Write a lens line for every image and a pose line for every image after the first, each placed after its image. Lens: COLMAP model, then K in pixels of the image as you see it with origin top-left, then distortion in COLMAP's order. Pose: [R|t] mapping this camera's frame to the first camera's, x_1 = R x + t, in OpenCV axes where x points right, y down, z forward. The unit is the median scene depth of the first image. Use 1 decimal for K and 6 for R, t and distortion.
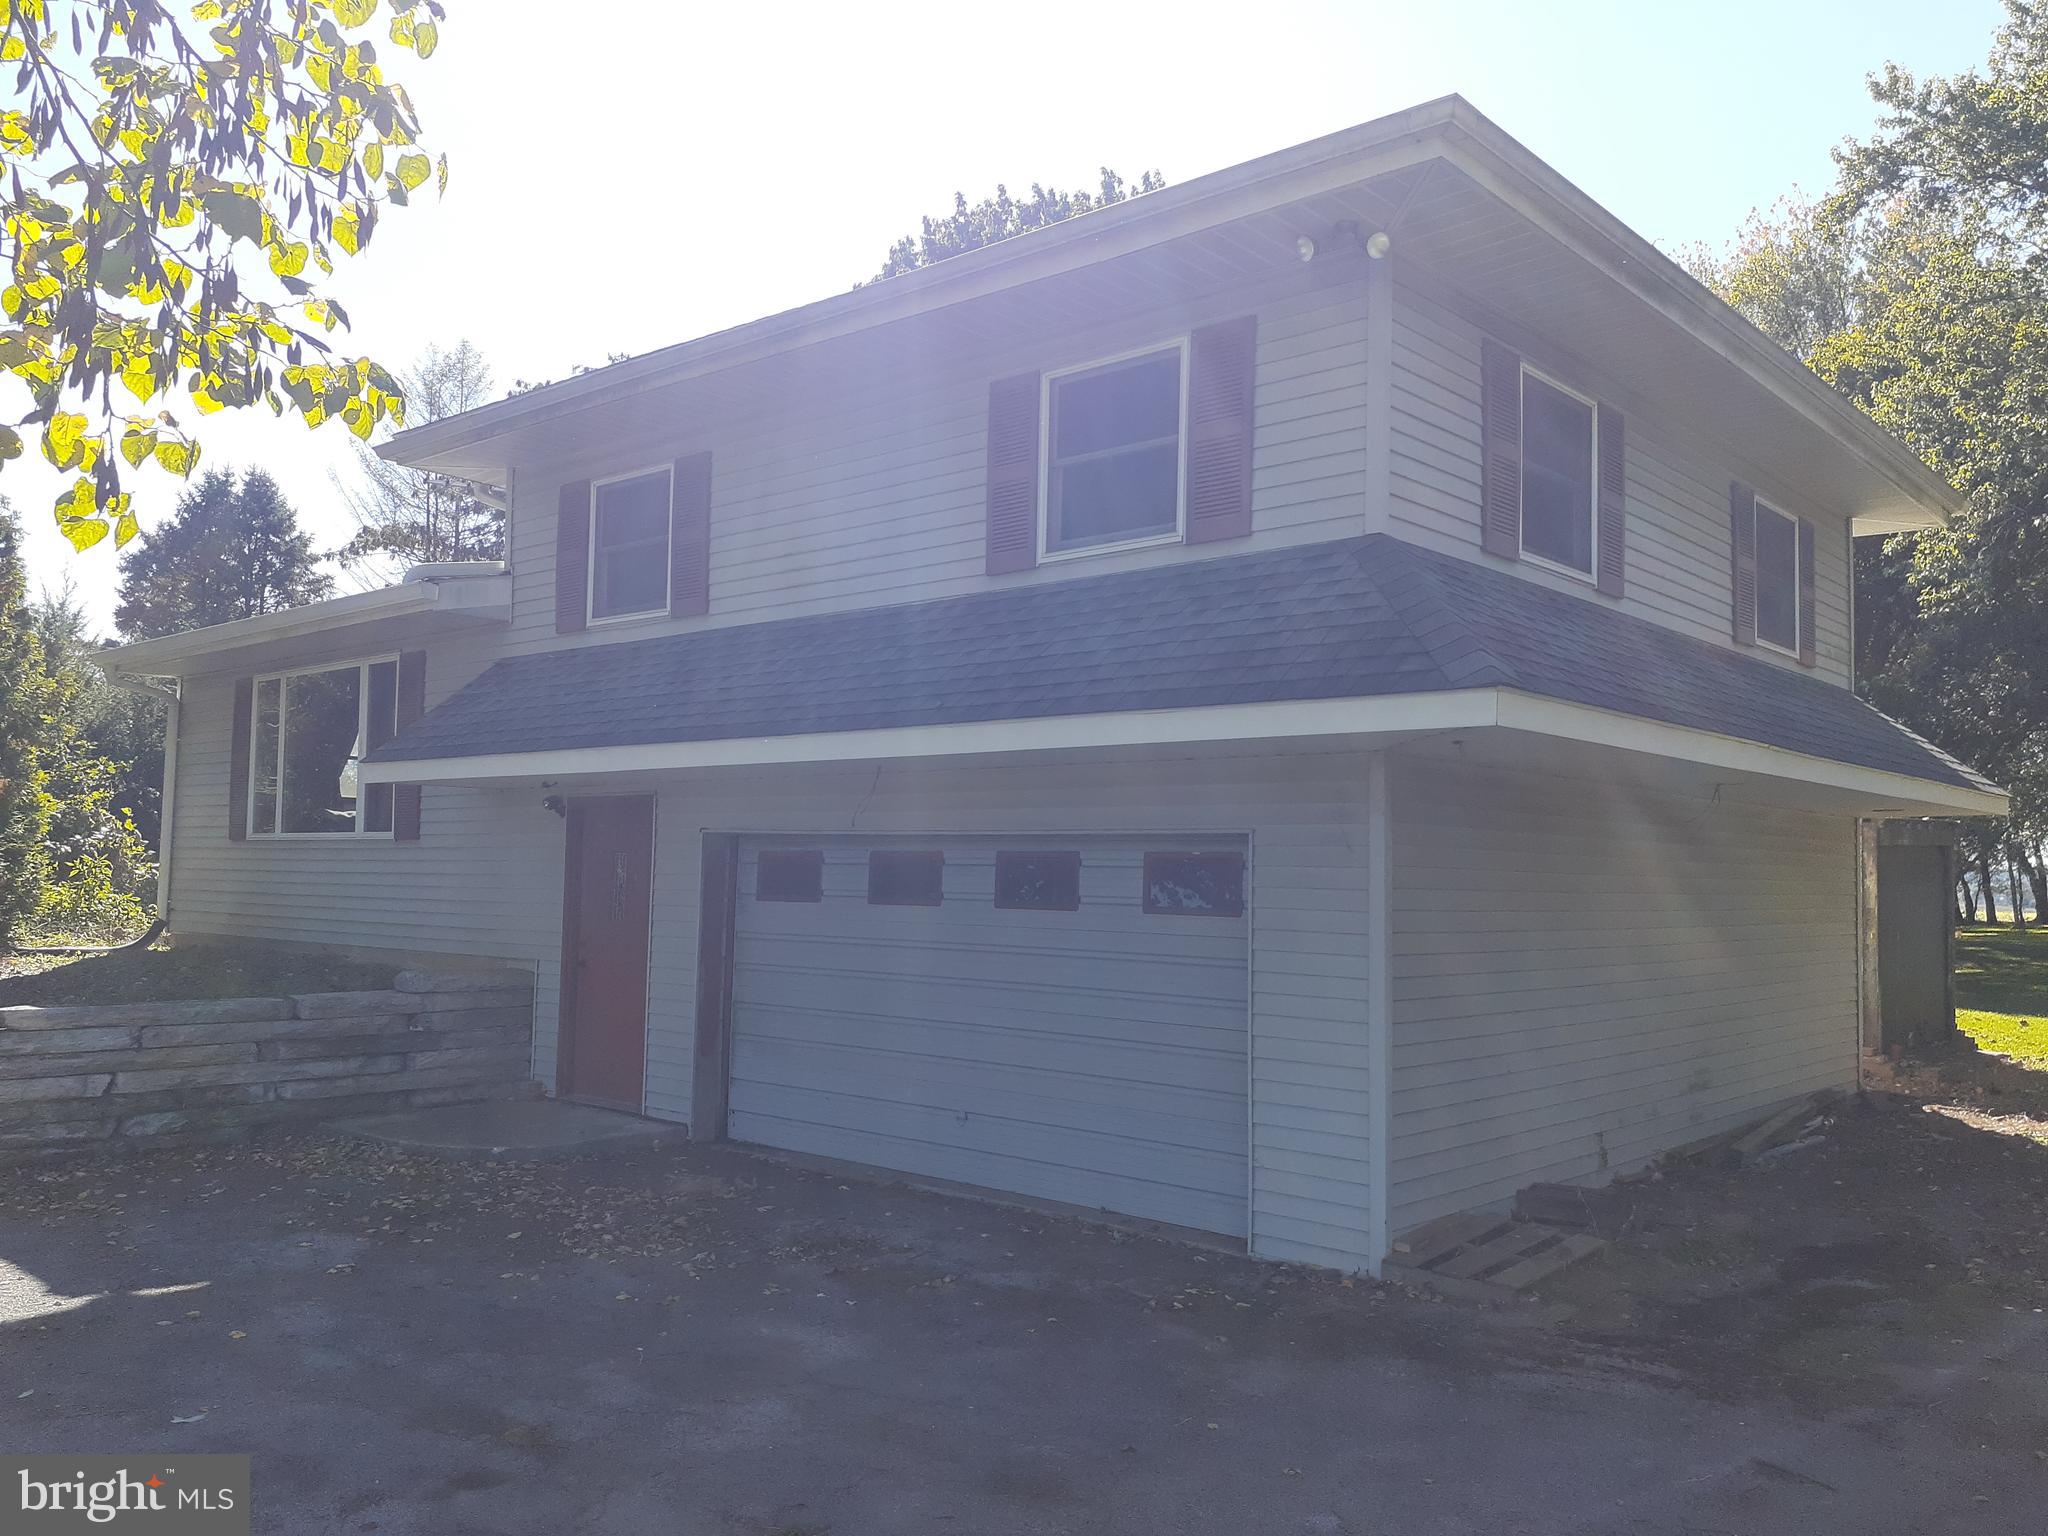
lens RADIAL K [[1650.1, 0, 1024.0], [0, 1650.1, 768.0], [0, 0, 1]] dist [0.039387, -0.065942]
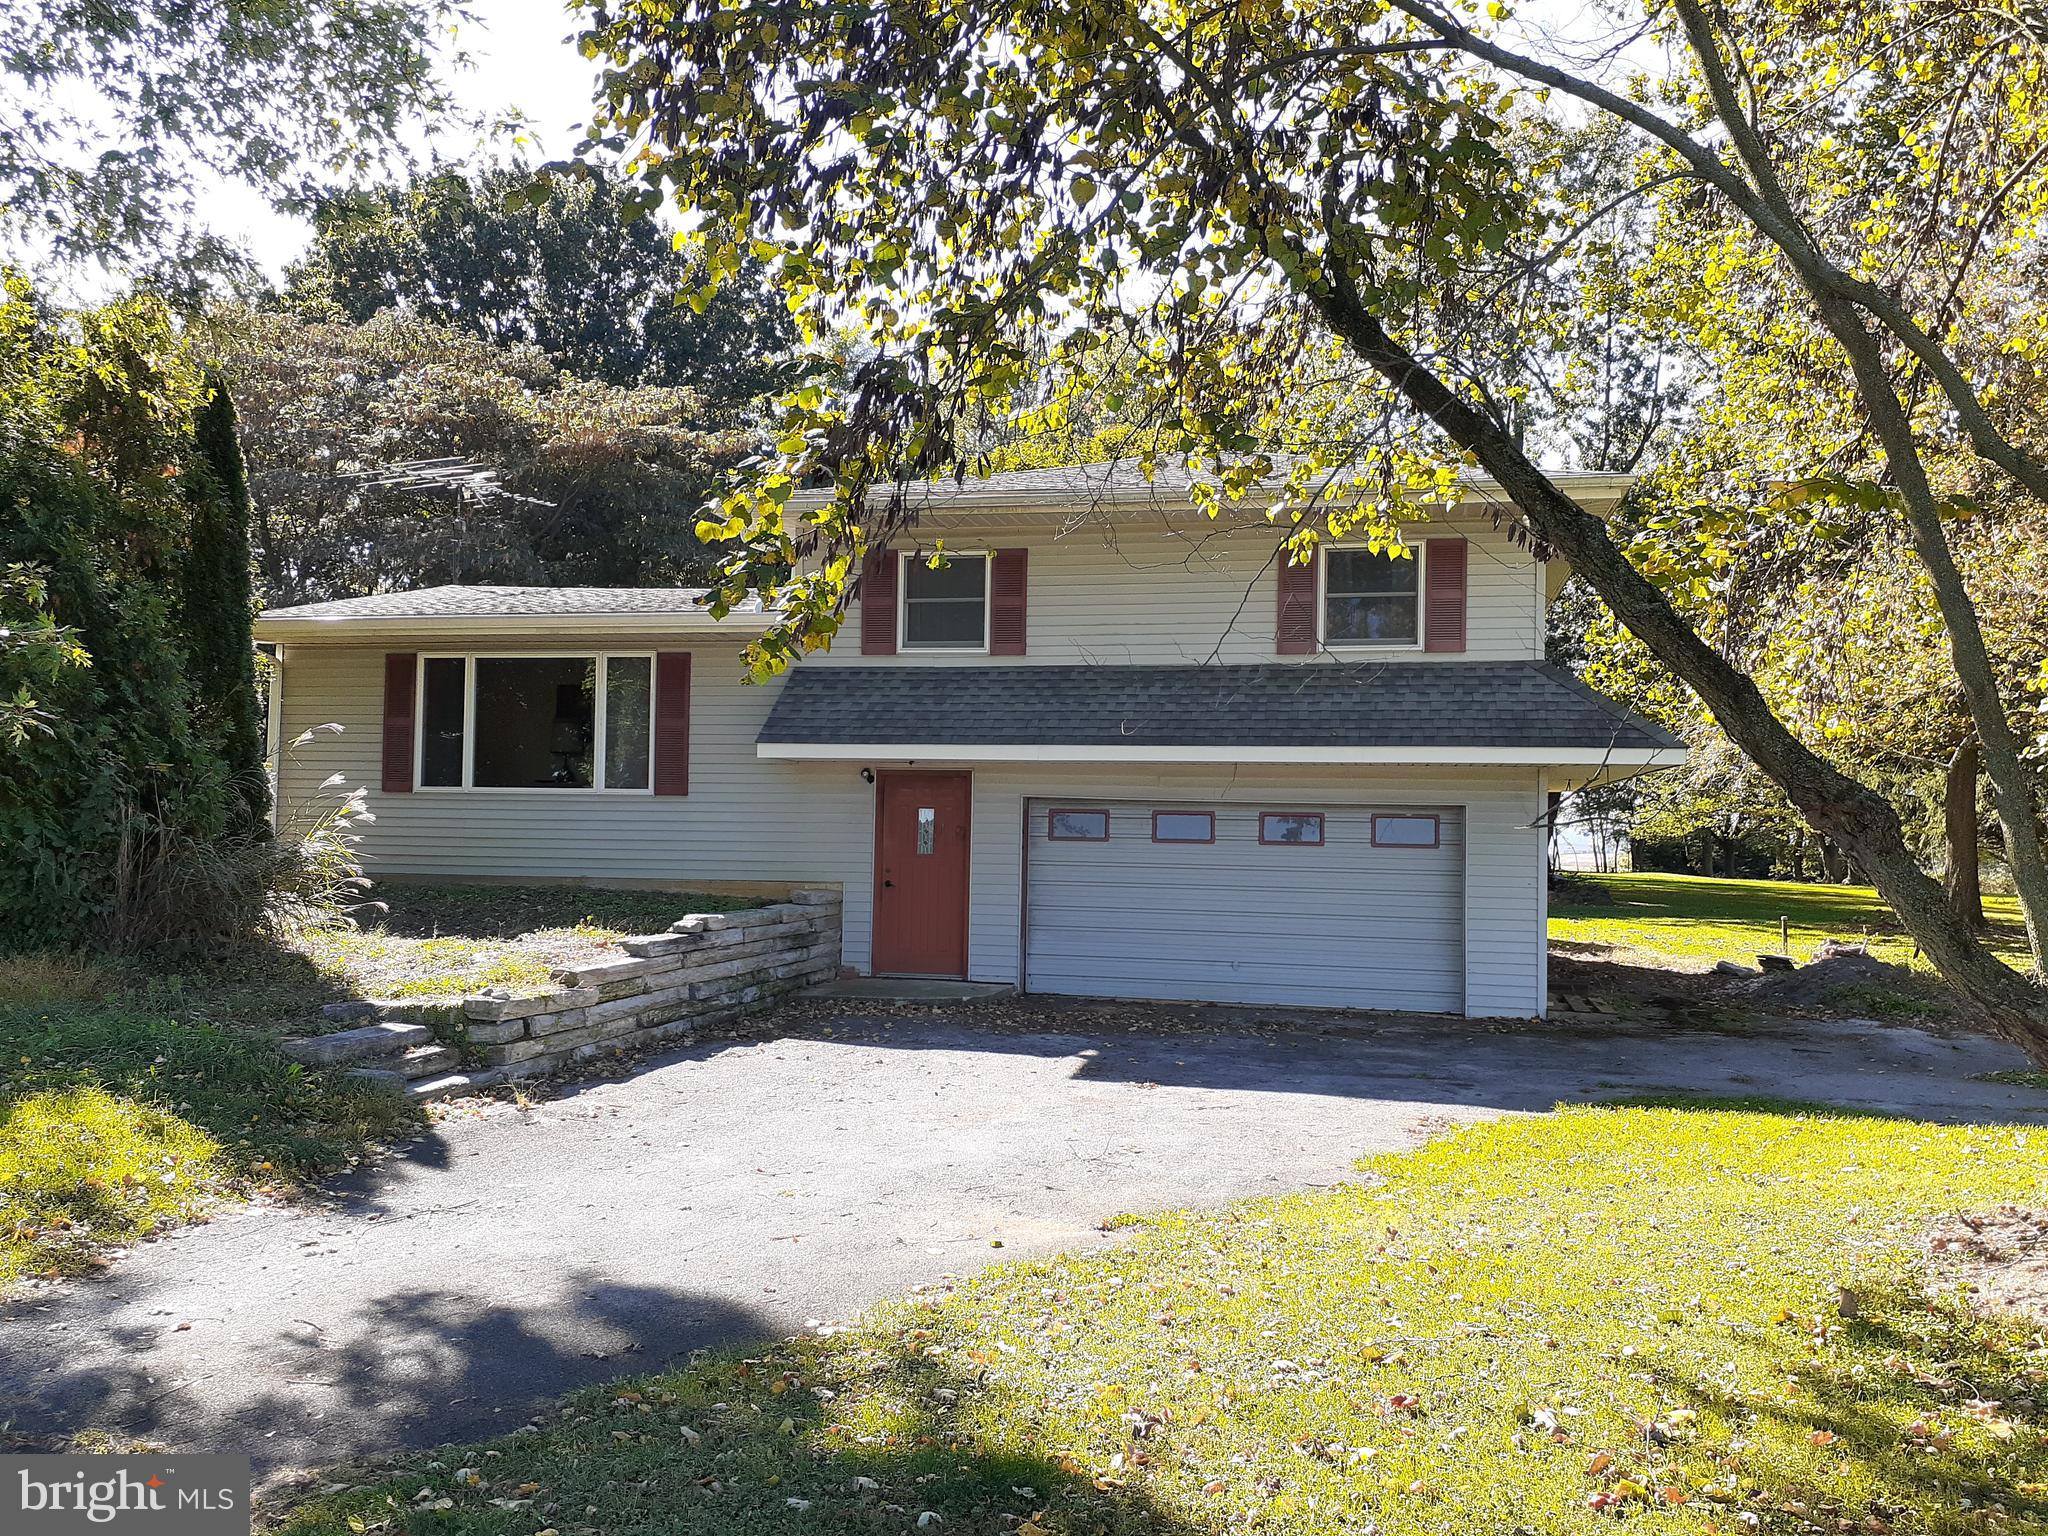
lens RADIAL K [[1635.6, 0, 1028.2], [0, 1635.6, 770.2], [0, 0, 1]] dist [0.134820, -0.341510]
pose [[0.874136, 0.017426, 0.485368, -0.976941], [-0.034851, 0.999030, 0.026898, -0.027735], [-0.484429, -0.040428, 0.873896, -0.354328]]
